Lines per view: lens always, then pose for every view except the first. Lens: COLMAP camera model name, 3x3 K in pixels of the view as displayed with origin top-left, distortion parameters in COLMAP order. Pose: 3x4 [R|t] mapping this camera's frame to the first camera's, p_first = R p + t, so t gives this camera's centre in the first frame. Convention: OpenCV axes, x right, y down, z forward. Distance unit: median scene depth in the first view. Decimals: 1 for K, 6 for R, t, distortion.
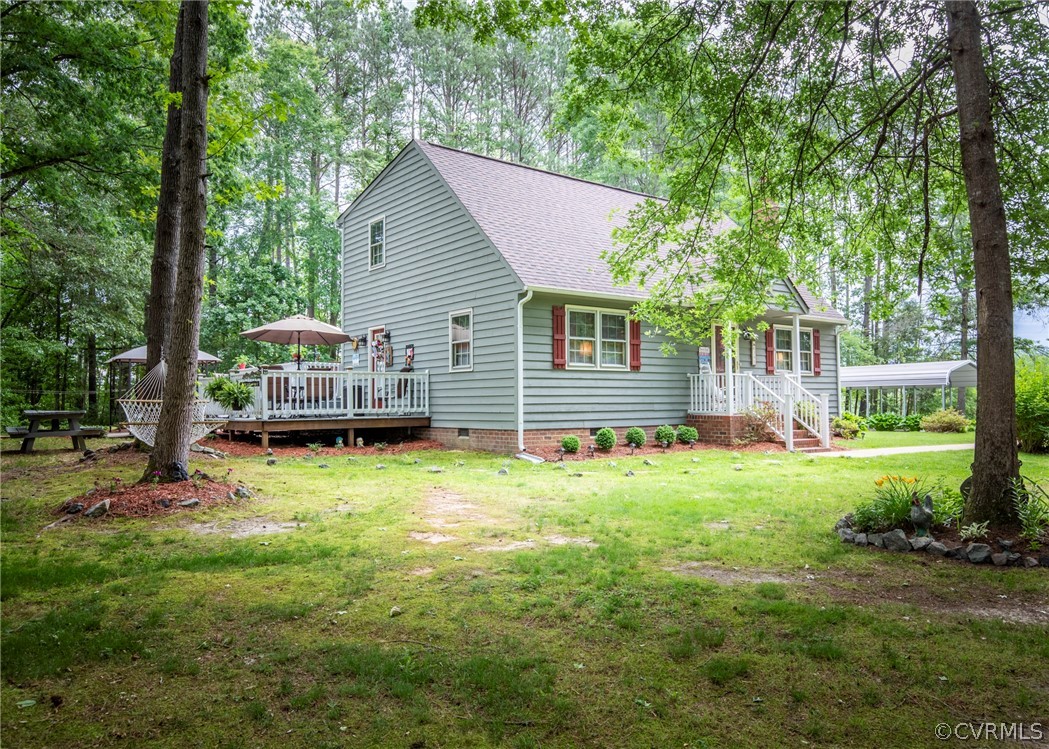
lens RADIAL K [[789.0, 0, 560.4], [0, 789.0, 375.2], [0, 0, 1]] dist [0.009713, 0.004911]
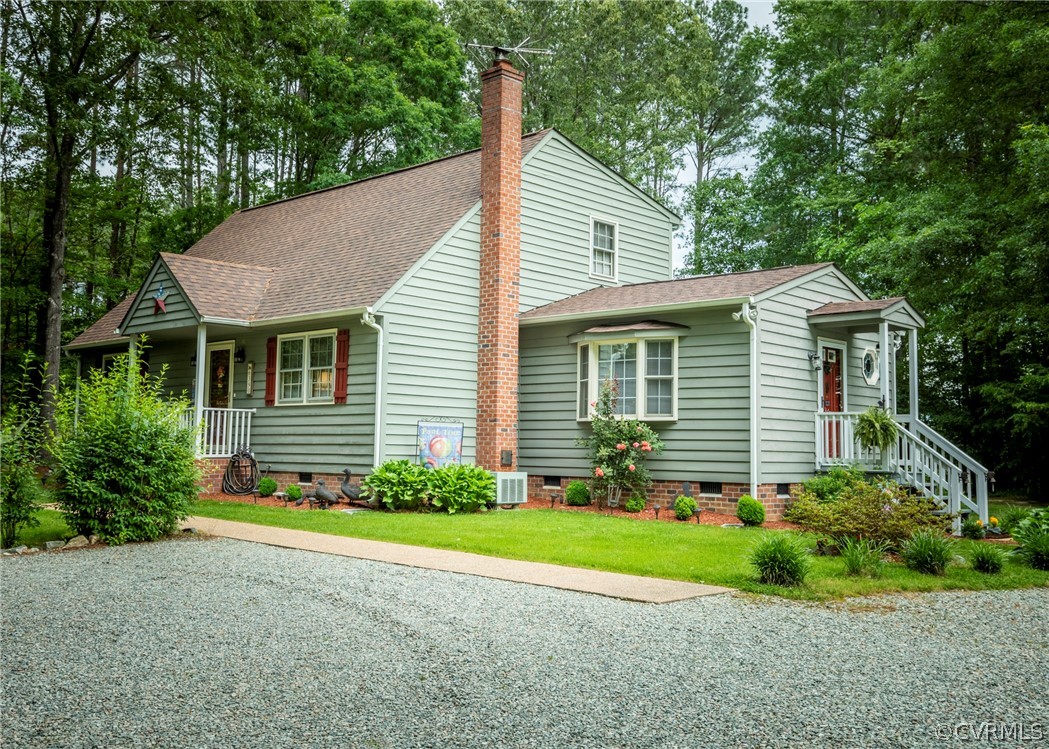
lens RADIAL K [[1037.3, 0, 524.5], [0, 1037.3, 374.5], [0, 0, 1]] dist [0.036826, -0.004151]
pose [[0.141486, -0.065860, -0.987747, 1.138748], [0.019782, 0.997773, -0.063695, 0.035488], [0.989743, -0.010527, 0.142474, 1.026434]]
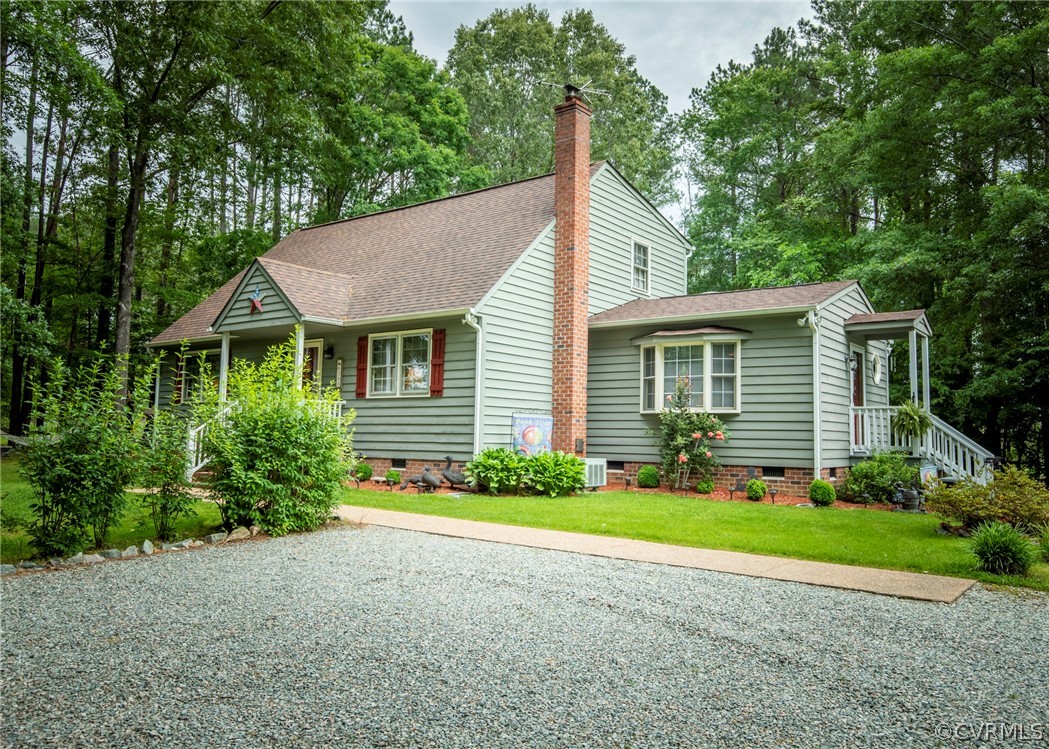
lens RADIAL K [[789.0, 0, 560.4], [0, 789.0, 375.2], [0, 0, 1]] dist [0.009713, 0.004911]
pose [[0.267346, -0.067704, -0.961219, 0.959831], [0.017992, 0.997705, -0.065270, 0.030746], [0.963433, 0.000156, 0.267951, 0.892030]]
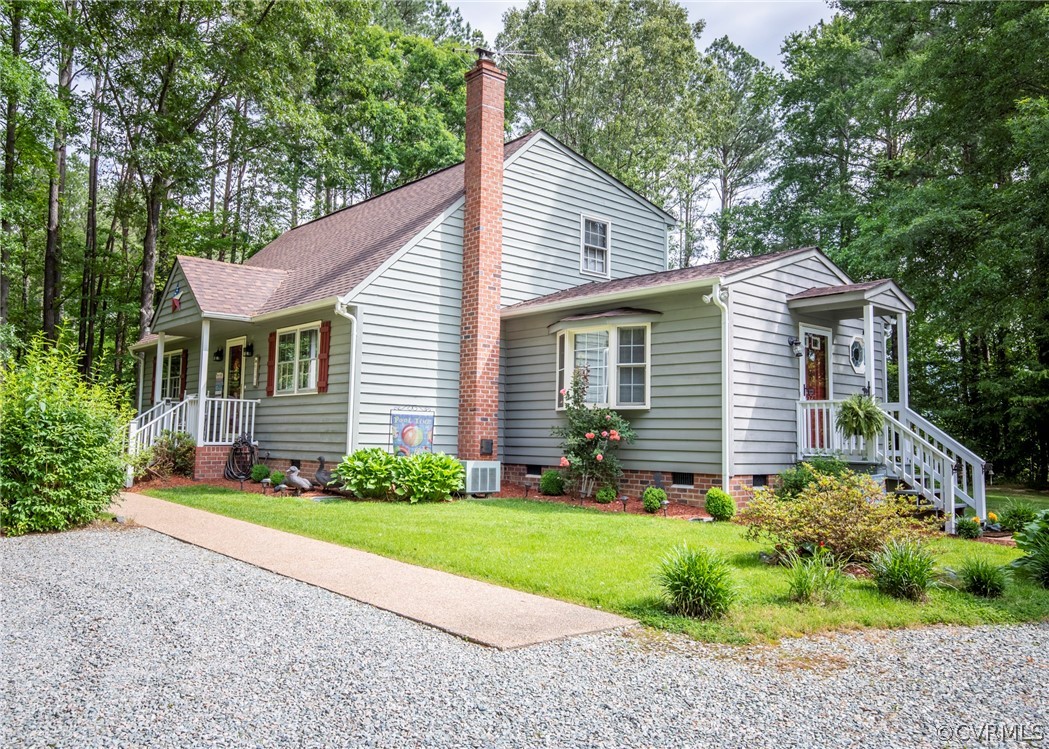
lens RADIAL K [[822.7, 0, 505.3], [0, 822.7, 372.8], [0, 0, 1]] dist [0.001430, 0.005790]
pose [[0.031787, -0.076160, -0.996589, 0.939611], [0.016753, 0.996993, -0.075656, 0.041061], [0.999354, -0.014291, 0.032967, 1.151359]]
